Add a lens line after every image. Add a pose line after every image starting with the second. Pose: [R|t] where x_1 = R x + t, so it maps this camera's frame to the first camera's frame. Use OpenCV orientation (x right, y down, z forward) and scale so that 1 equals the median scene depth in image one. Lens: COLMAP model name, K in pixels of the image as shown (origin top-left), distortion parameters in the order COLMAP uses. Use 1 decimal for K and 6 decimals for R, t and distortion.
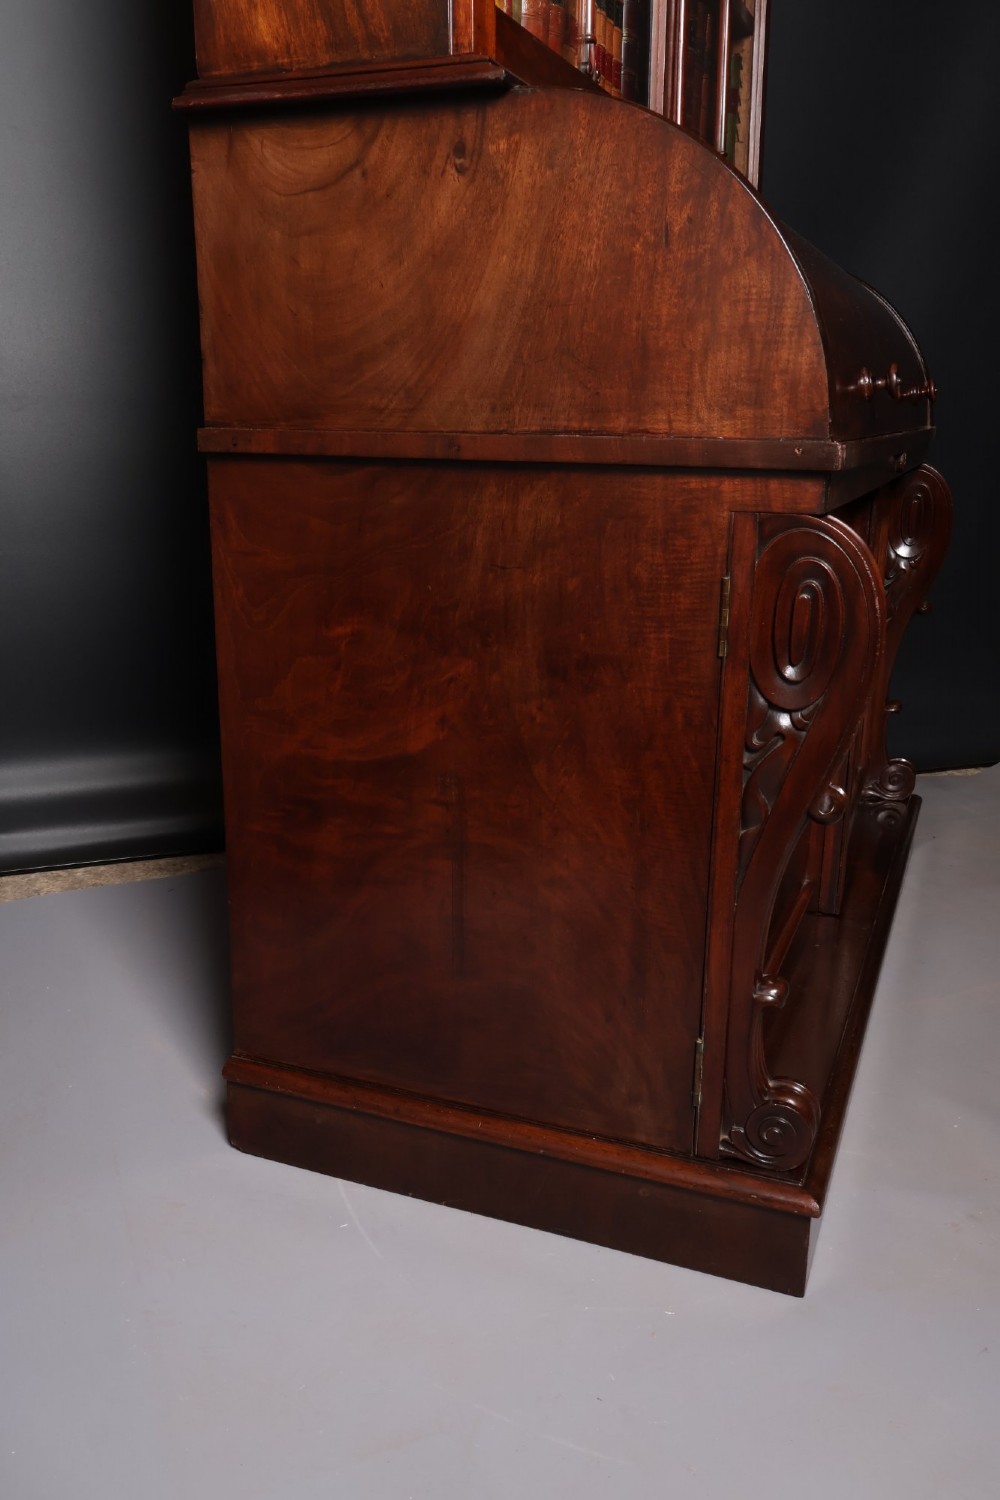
lens RADIAL K [[1288.4, 0, 498.1], [0, 1288.4, 753.3], [0, 0, 1]] dist [0.008173, -0.007228]
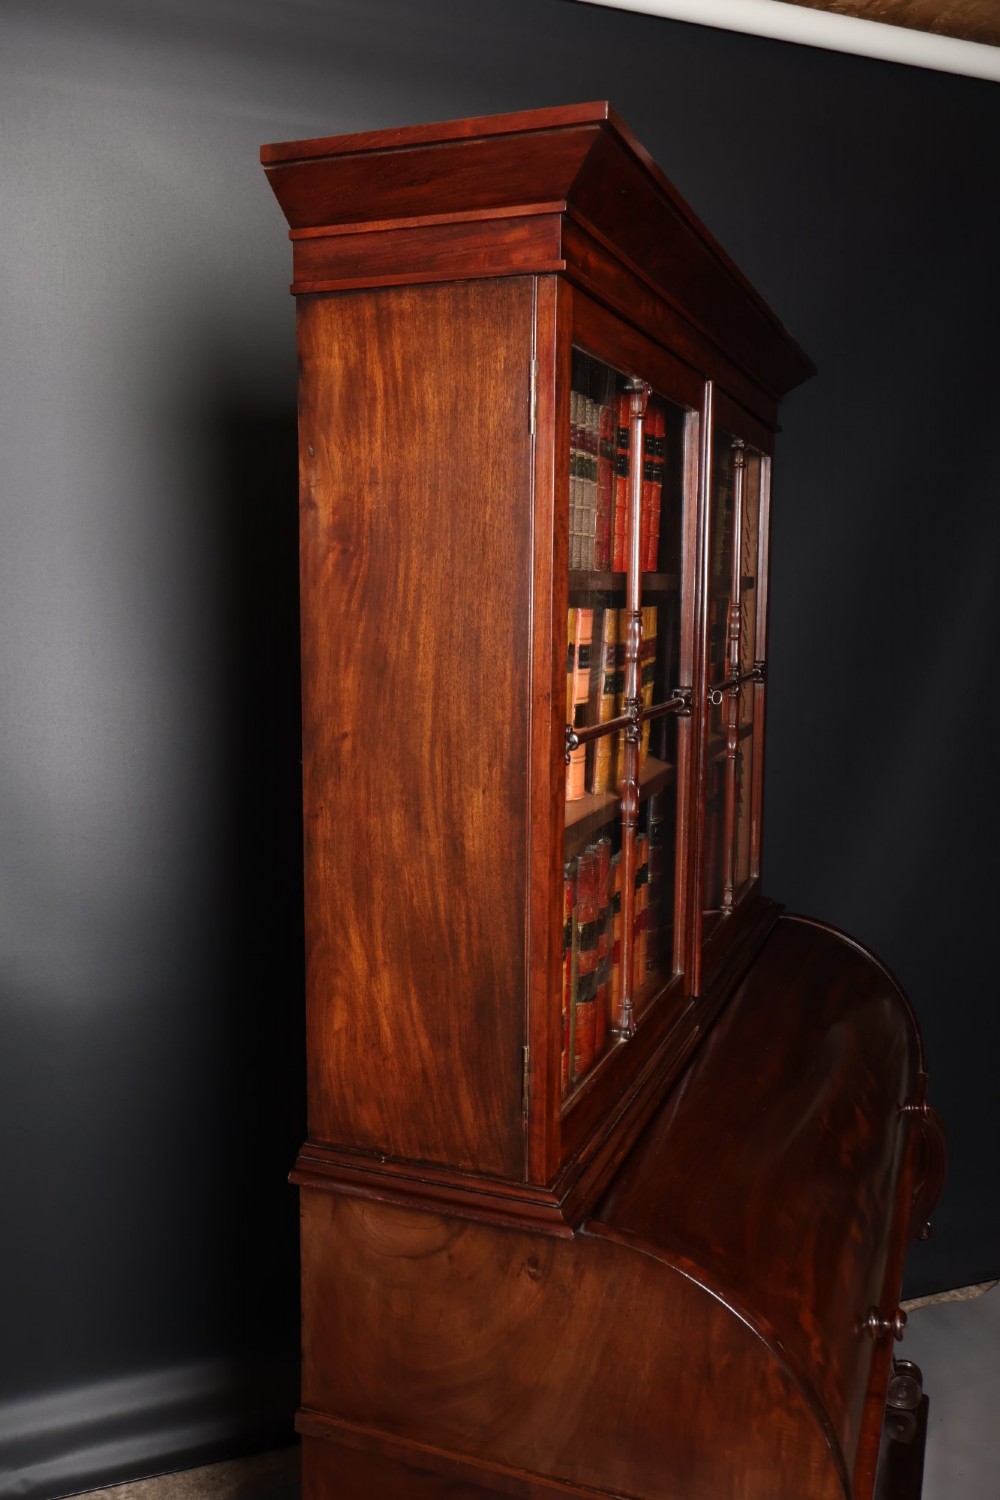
lens RADIAL K [[1288.4, 0, 501.3], [0, 1288.4, 748.2], [0, 0, 1]] dist [0.008173, -0.007228]
pose [[0.999934, 0.005775, 0.009892, -0.071440], [-0.004302, 0.989712, -0.143012, -0.742787], [-0.010616, 0.142960, 0.989672, -0.242648]]
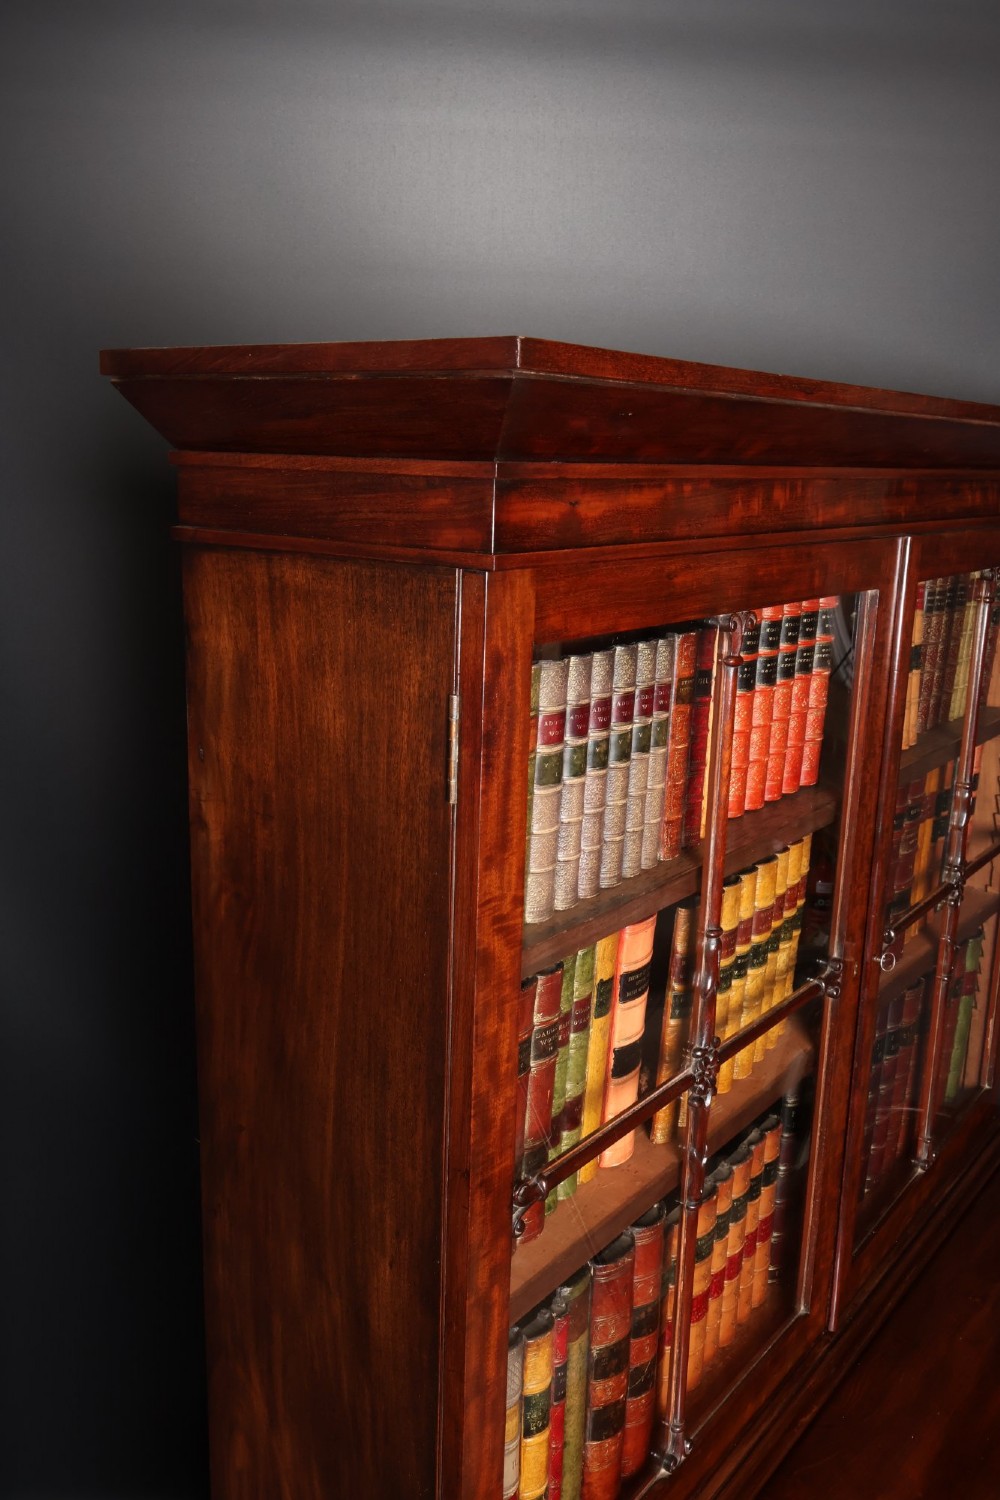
lens RADIAL K [[1288.4, 0, 500.0], [0, 1288.4, 753.1], [0, 0, 1]] dist [0.008173, -0.007228]
pose [[0.961018, 0.089895, -0.261463, 0.167541], [-0.101287, 0.994393, -0.030397, -1.160284], [0.257265, 0.055695, 0.964735, 0.108548]]
